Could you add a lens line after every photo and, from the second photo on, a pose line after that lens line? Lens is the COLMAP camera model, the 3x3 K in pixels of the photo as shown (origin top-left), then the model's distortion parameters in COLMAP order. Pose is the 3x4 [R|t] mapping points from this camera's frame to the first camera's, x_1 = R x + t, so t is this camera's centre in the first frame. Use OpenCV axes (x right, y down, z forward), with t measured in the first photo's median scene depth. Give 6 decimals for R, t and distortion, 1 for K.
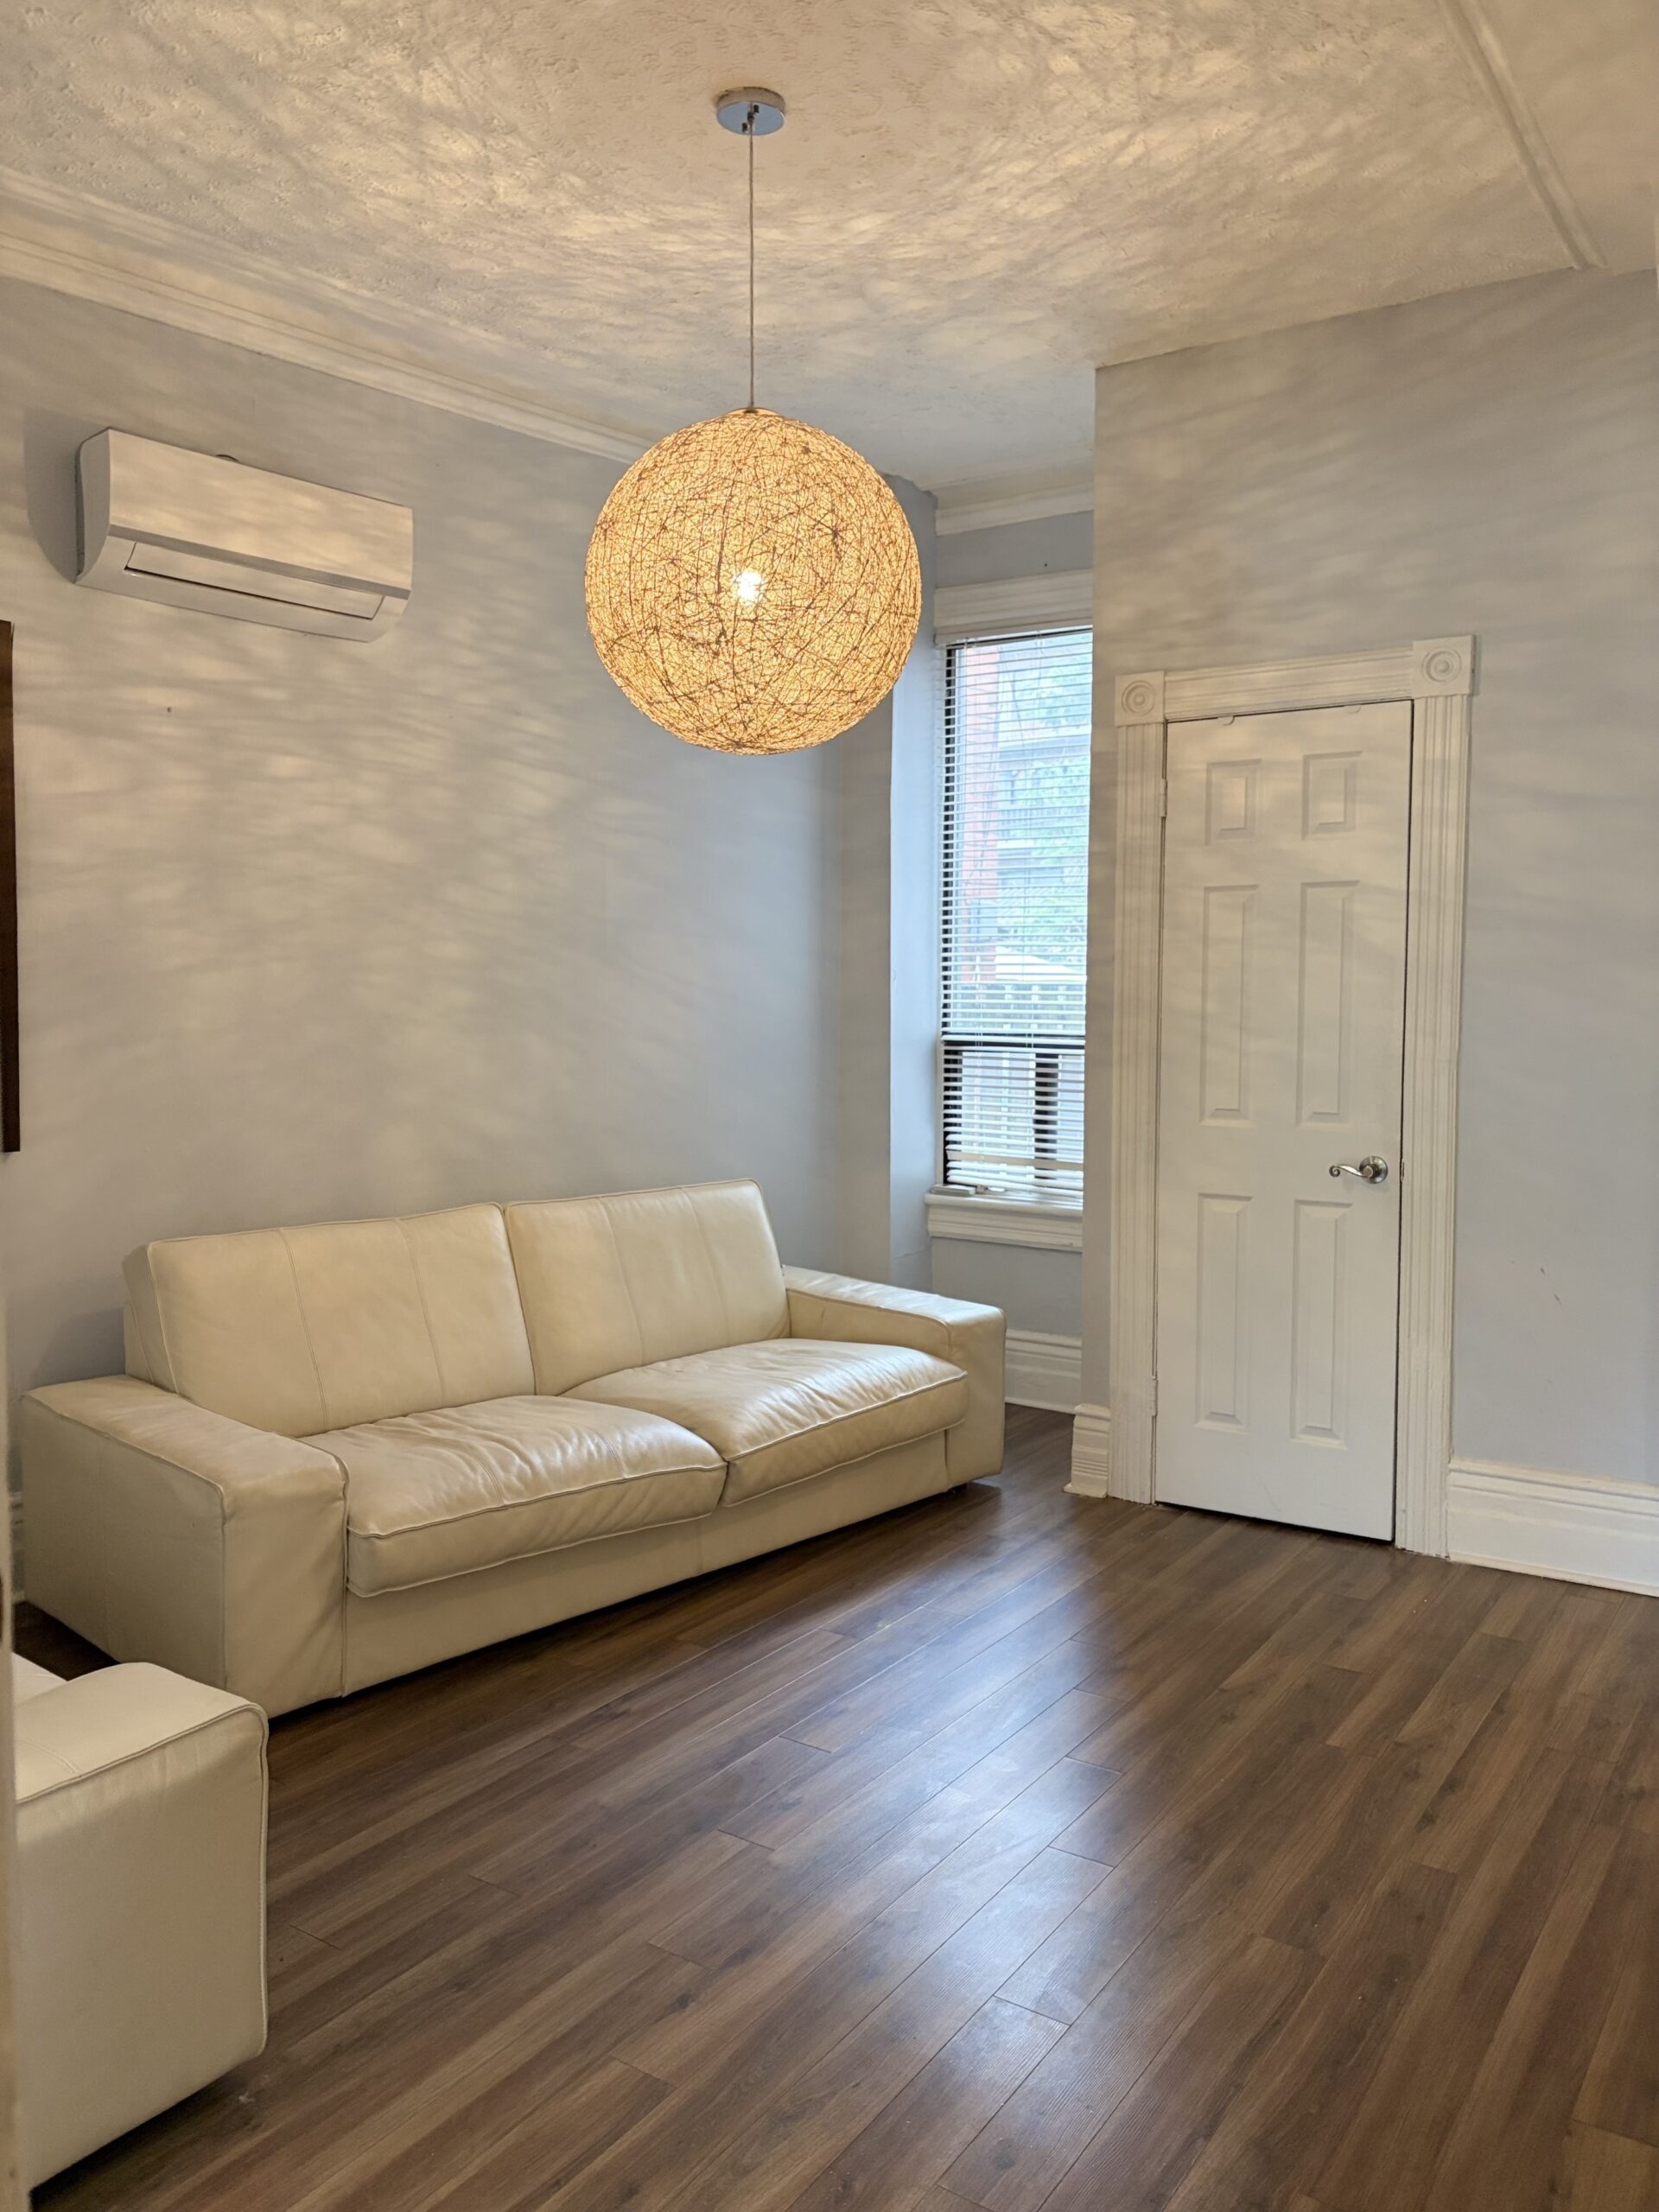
lens RADIAL K [[1674.1, 0, 785.5], [0, 1674.1, 1103.7], [0, 0, 1]] dist [0.020694, -0.018693]
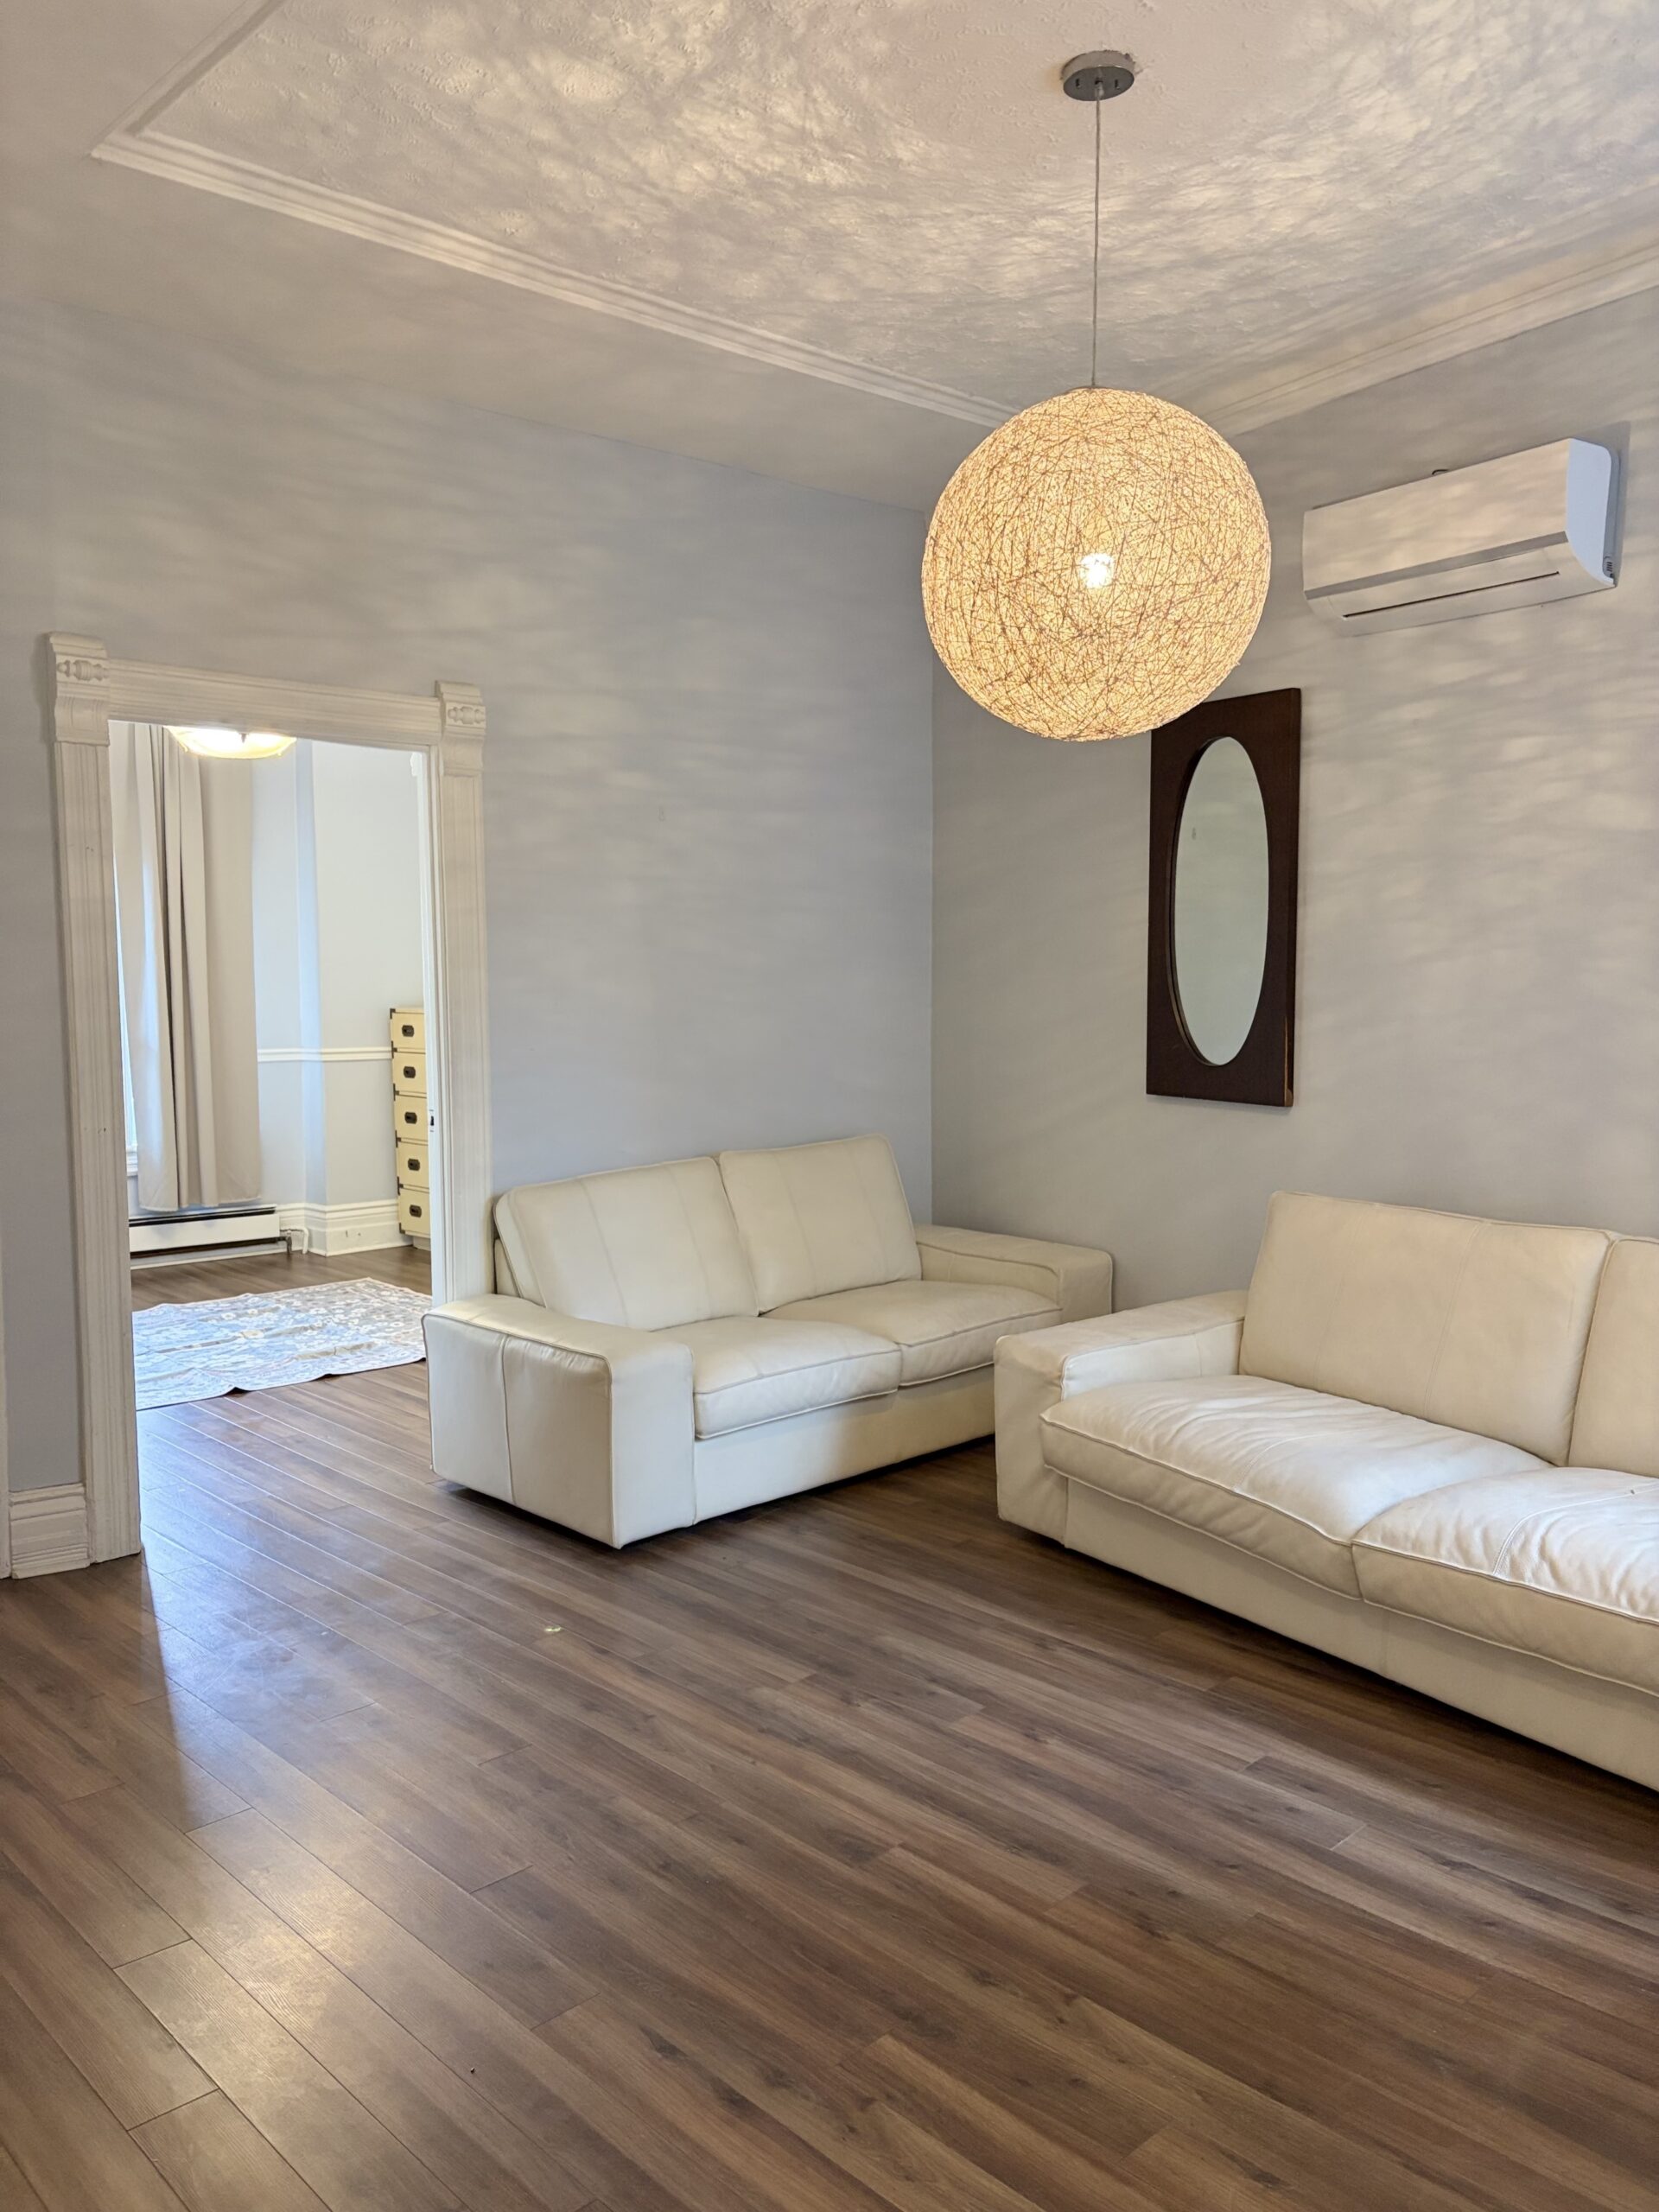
lens RADIAL K [[1674.1, 0, 848.5], [0, 1674.1, 1096.0], [0, 0, 1]] dist [0.020694, -0.018693]
pose [[-0.193311, 0.071653, -0.978518, 0.819777], [-0.056045, 0.994895, 0.083925, -0.065708], [0.979536, 0.071065, -0.188308, 0.892255]]
